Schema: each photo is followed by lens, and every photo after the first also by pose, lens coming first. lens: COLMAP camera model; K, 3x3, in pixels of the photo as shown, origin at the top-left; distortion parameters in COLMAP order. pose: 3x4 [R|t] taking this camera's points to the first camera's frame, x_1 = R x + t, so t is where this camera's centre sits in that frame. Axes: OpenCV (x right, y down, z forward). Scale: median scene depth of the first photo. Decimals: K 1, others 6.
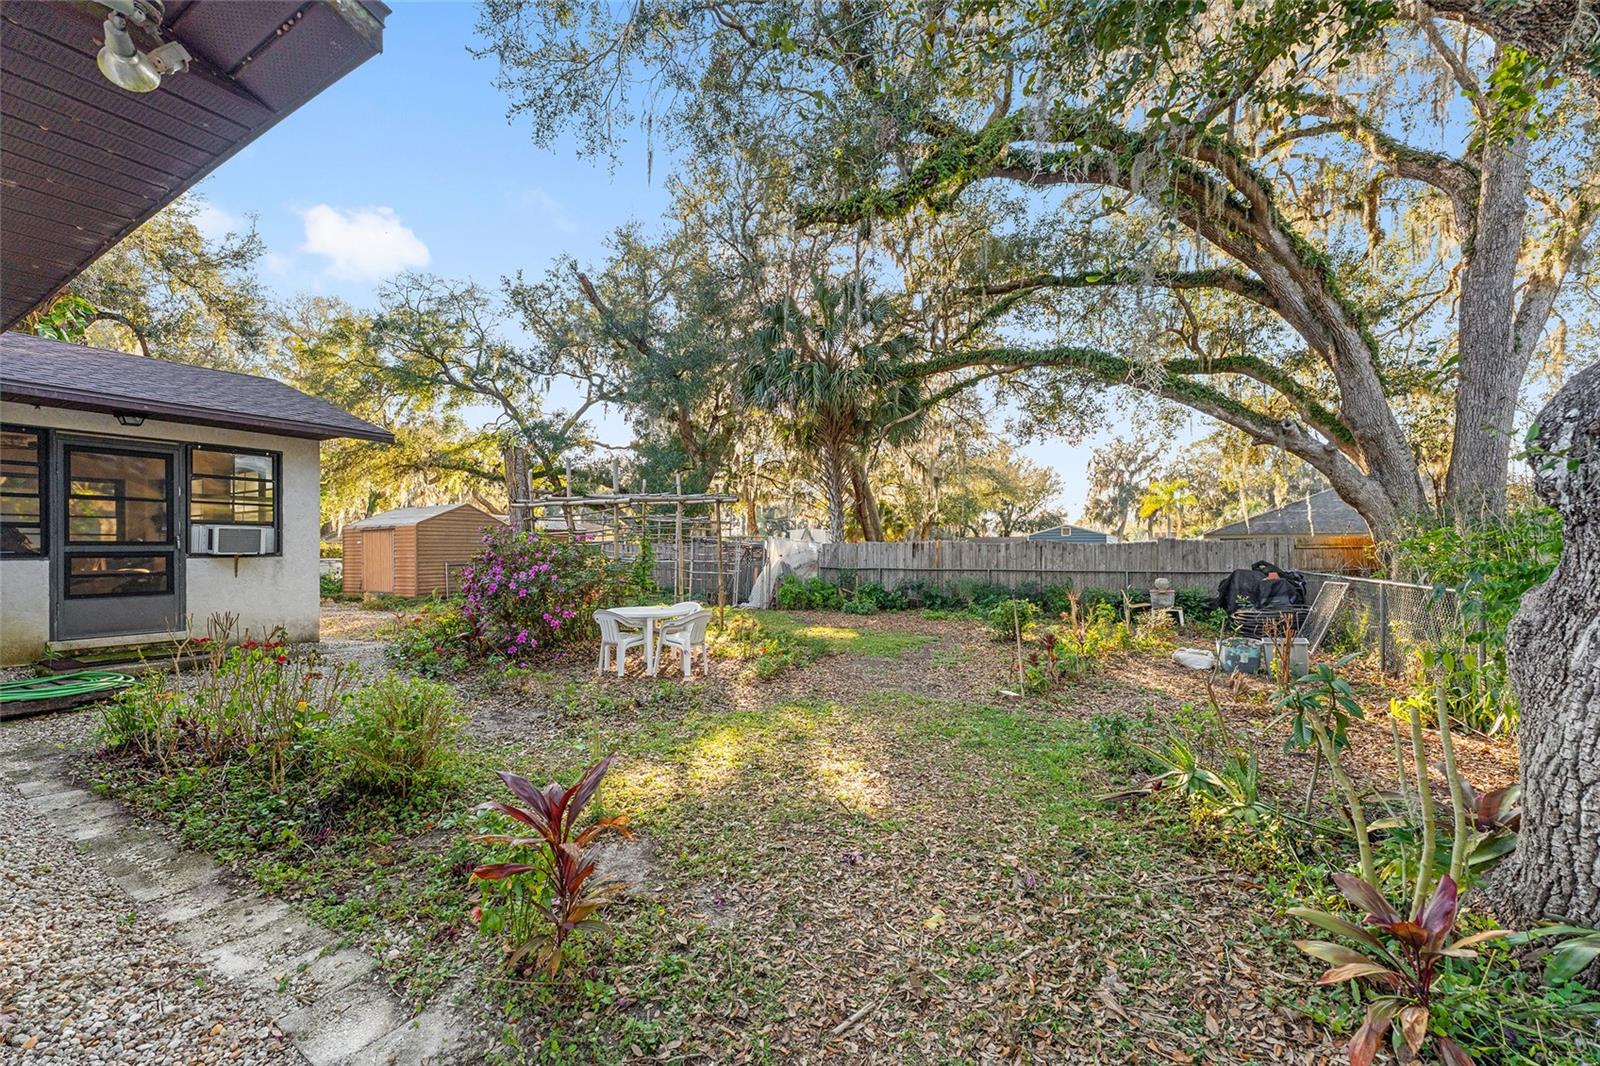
lens RADIAL K [[643.4, 0, 803.5], [0, 643.4, 542.6], [0, 0, 1]] dist [0.000734, 0.000083]
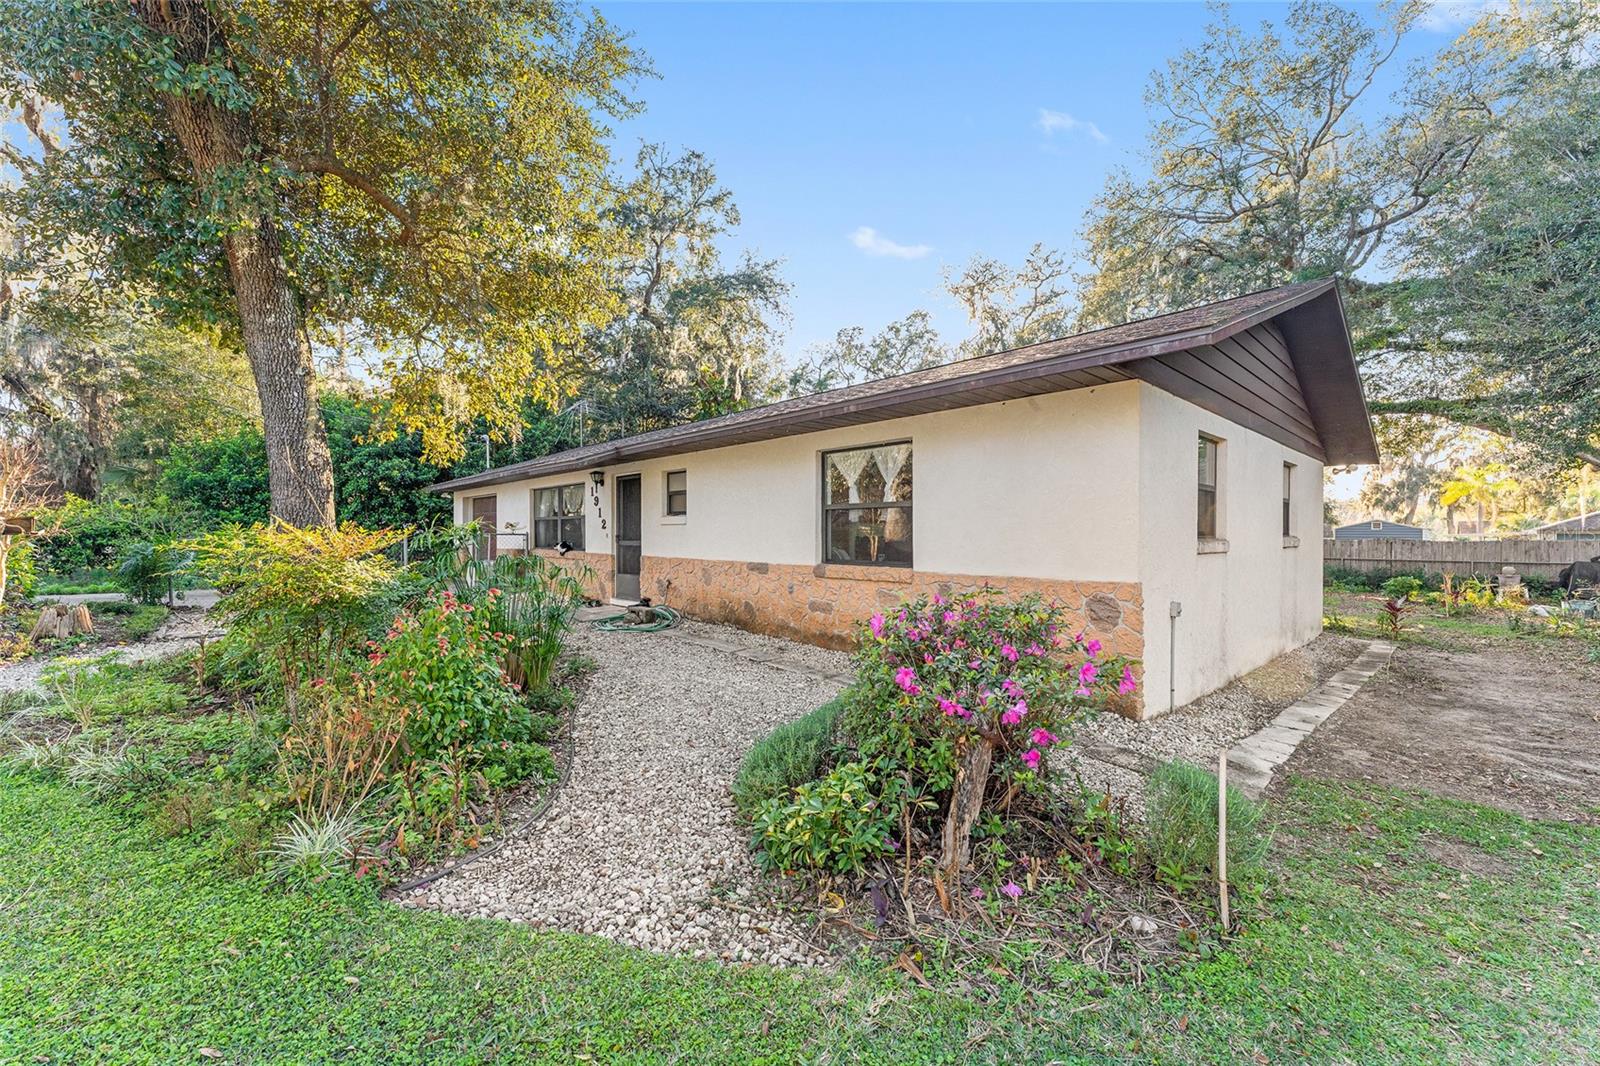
lens RADIAL K [[643.4, 0, 797.6], [0, 643.4, 531.8], [0, 0, 1]] dist [0.000734, 0.000083]
pose [[0.959096, 0.006785, -0.282998, -0.075667], [-0.004525, 0.999952, 0.008639, -0.003735], [0.283043, -0.007005, 0.959082, -0.112063]]
